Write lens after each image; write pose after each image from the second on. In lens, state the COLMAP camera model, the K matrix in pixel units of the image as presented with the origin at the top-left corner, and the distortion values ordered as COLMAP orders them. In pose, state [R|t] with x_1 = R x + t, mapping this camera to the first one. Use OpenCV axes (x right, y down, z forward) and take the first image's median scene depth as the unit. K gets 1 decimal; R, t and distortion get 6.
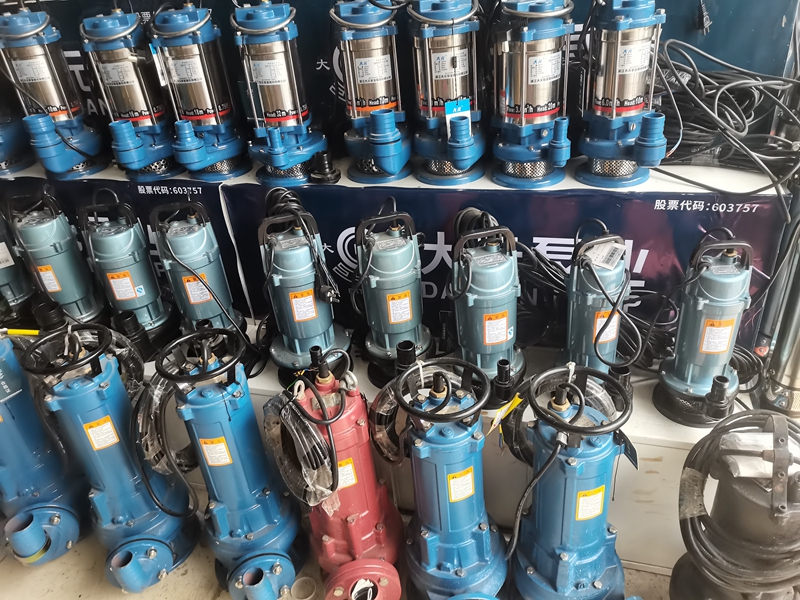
lens RADIAL K [[604.4, 0, 400.0], [0, 604.4, 300.0], [0, 0, 1]] dist [0.055726, -0.047203]
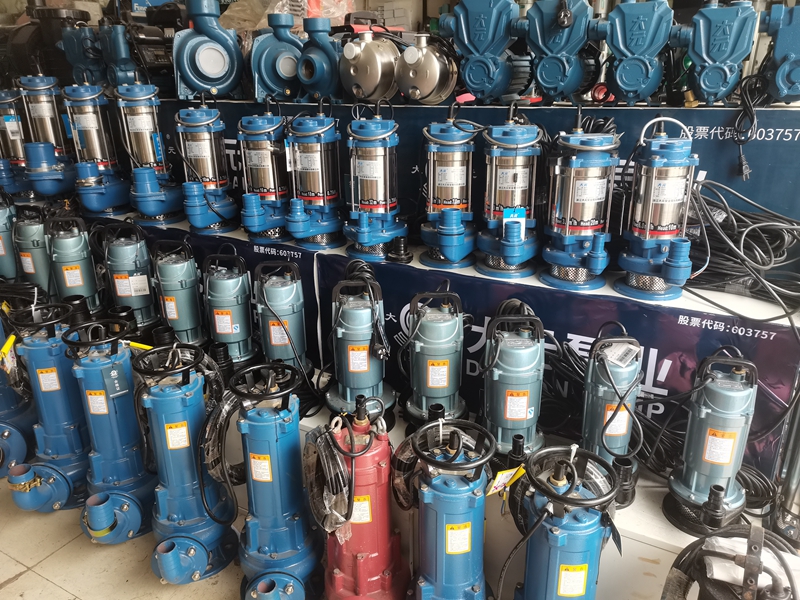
lens RADIAL K [[604.4, 0, 400.0], [0, 604.4, 300.0], [0, 0, 1]] dist [0.055726, -0.047203]
pose [[0.970227, 0.152183, -0.188417, 0.125233], [-0.182758, 0.970506, -0.157219, 0.070508], [0.158934, 0.186972, 0.969423, -0.144833]]
